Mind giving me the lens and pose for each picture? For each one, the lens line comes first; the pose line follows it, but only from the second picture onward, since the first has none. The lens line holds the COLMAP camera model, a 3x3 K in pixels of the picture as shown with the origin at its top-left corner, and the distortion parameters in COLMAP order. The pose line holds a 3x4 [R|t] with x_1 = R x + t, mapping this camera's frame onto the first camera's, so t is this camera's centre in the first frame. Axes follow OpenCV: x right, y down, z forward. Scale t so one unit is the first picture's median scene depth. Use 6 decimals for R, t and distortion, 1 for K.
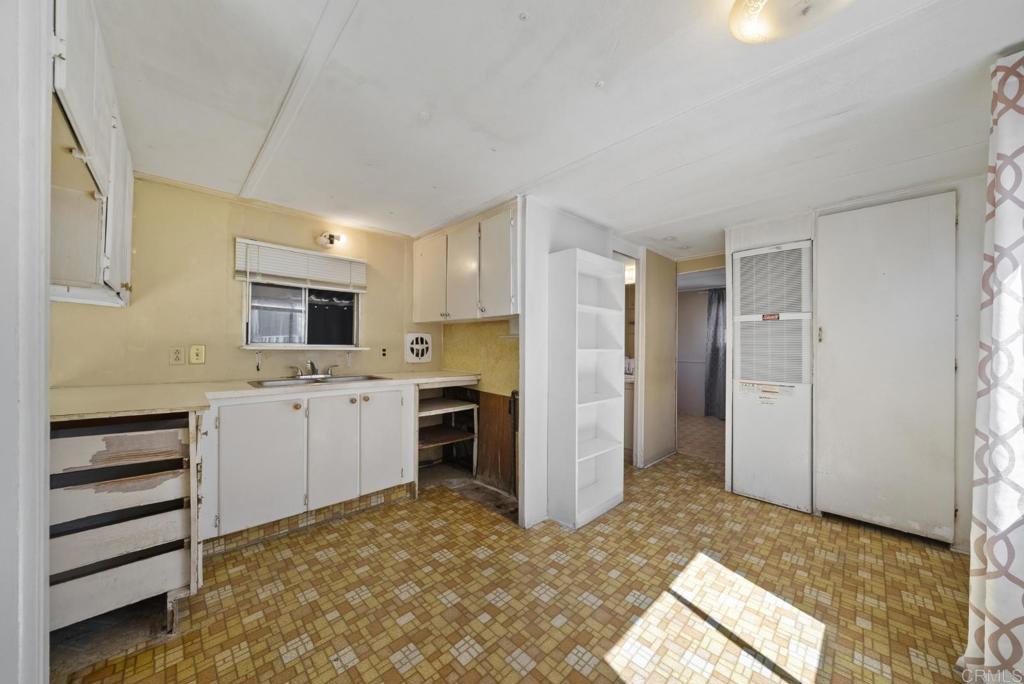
lens RADIAL K [[354.9, 0, 511.0], [0, 354.9, 344.7], [0, 0, 1]] dist [-0.002425, -0.000016]
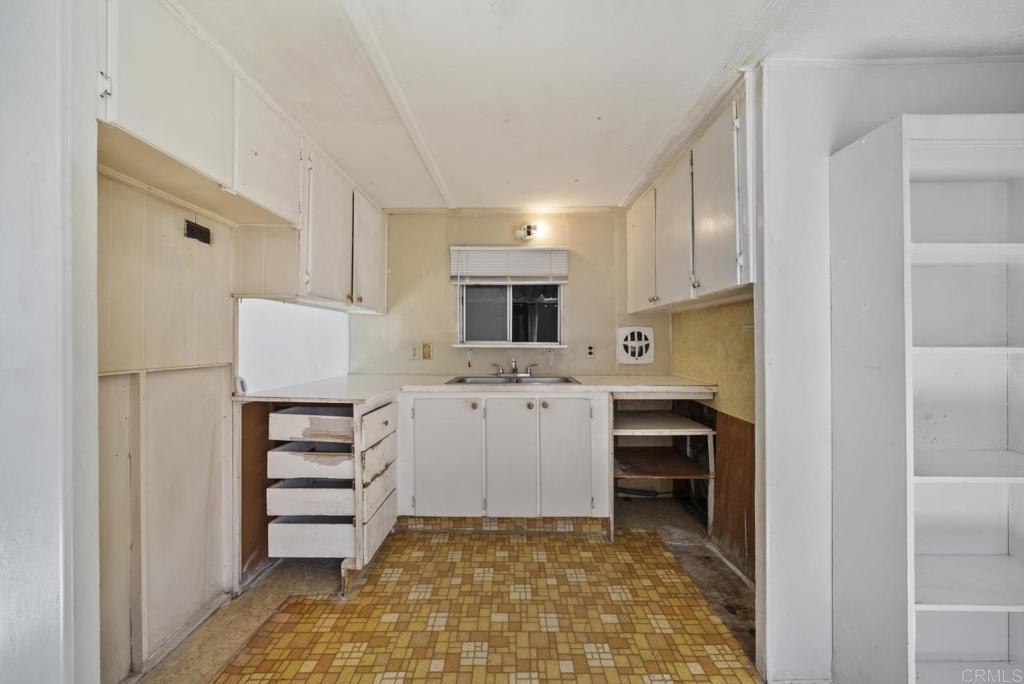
lens RADIAL K [[354.9, 0, 512.7], [0, 354.9, 340.9], [0, 0, 1]] dist [-0.002425, -0.000016]
pose [[0.710615, -0.011852, -0.703482, 0.137451], [0.009267, 0.999929, -0.007485, 0.003348], [0.703521, -0.001200, 0.710674, 0.331047]]
